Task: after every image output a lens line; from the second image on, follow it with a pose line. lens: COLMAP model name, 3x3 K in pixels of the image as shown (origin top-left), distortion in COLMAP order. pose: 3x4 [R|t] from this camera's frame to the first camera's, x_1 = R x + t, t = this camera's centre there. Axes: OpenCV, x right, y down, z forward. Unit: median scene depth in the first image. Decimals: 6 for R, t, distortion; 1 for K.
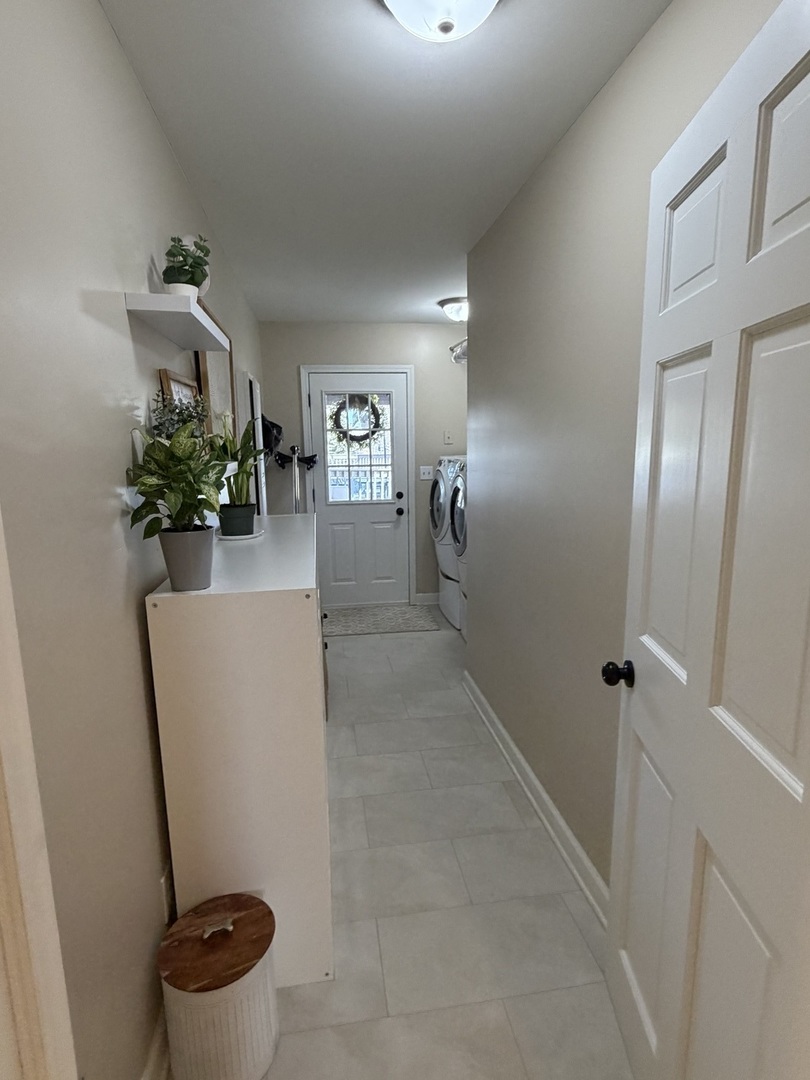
lens RADIAL K [[562.0, 0, 409.3], [0, 562.0, 537.3], [0, 0, 1]] dist [0.000747, 0.000183]
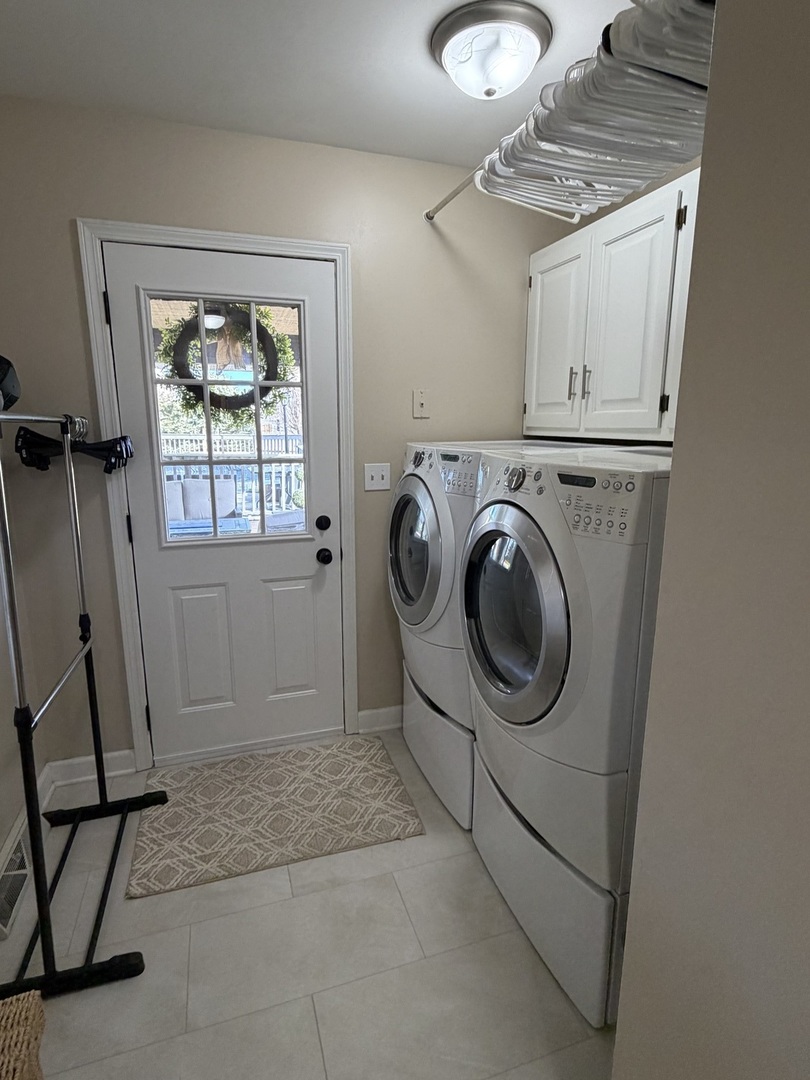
lens RADIAL K [[562.0, 0, 409.3], [0, 562.0, 537.3], [0, 0, 1]] dist [0.000747, 0.000183]
pose [[0.985113, -0.018174, 0.170946, -0.027374], [0.012631, 0.999360, 0.033456, -0.079086], [-0.171445, -0.030799, 0.984712, 0.519479]]
